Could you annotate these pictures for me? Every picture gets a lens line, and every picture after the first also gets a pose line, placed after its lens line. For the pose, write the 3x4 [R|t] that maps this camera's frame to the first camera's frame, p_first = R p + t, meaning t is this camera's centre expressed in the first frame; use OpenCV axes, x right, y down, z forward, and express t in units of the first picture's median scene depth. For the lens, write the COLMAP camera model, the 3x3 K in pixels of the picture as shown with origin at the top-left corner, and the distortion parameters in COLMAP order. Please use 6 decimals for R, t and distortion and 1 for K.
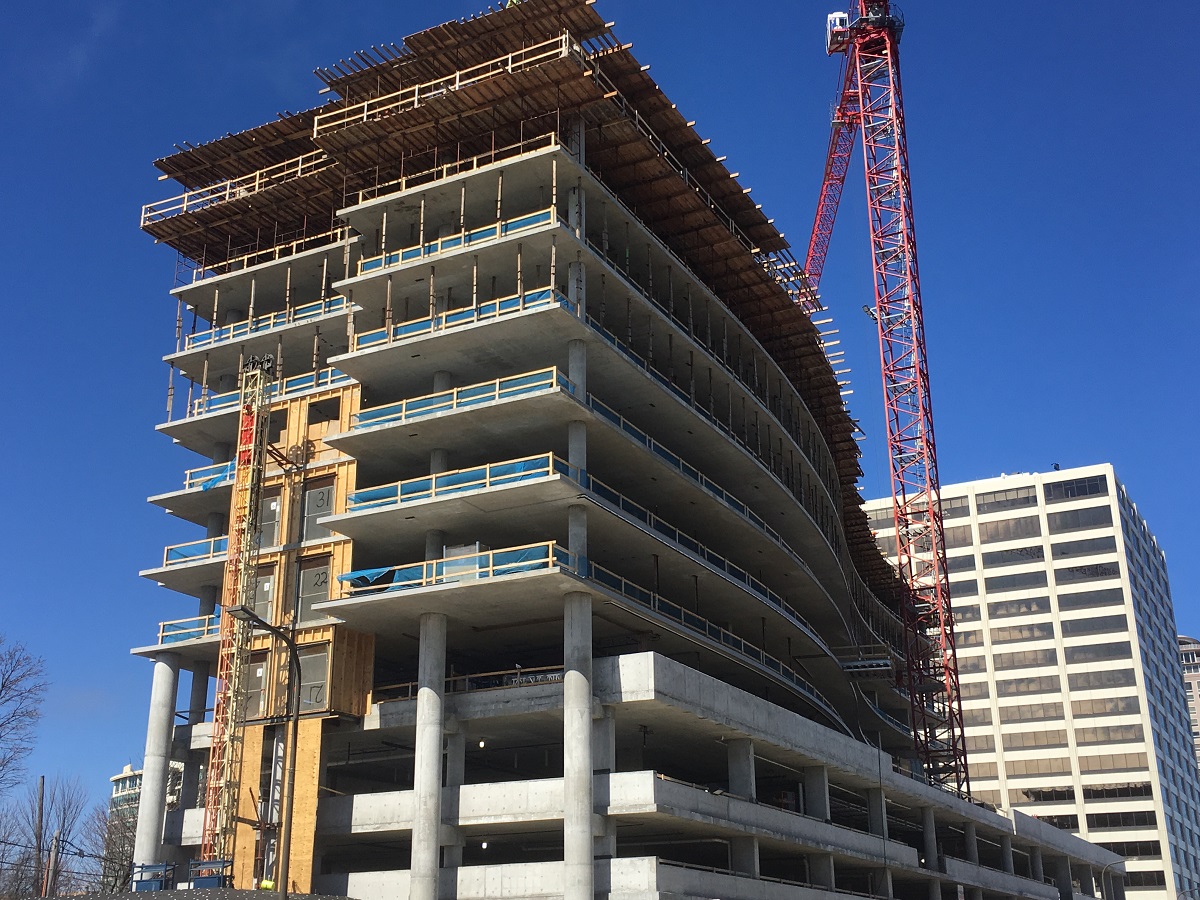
lens RADIAL K [[1418.4, 0, 571.4], [0, 1418.4, 443.6], [0, 0, 1]] dist [0.025251, 0.015347]
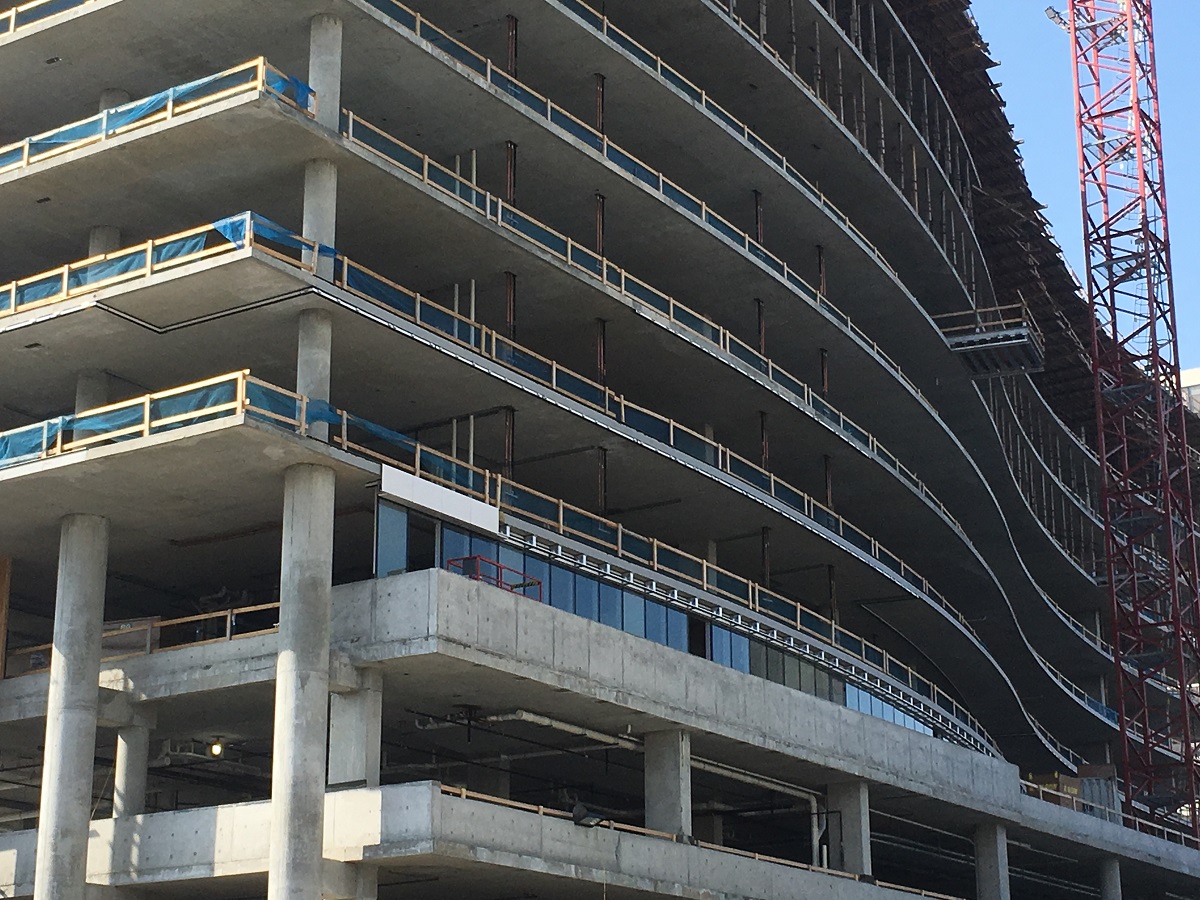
lens RADIAL K [[2225.4, 0, 600.0], [0, 2225.4, 450.0], [0, 0, 1]] dist [0.031538, -0.068215]
pose [[0.996231, -0.027849, -0.082151, 0.176304], [0.032176, 0.998137, 0.051831, 0.053522], [0.080555, -0.054279, 0.995271, 0.136781]]
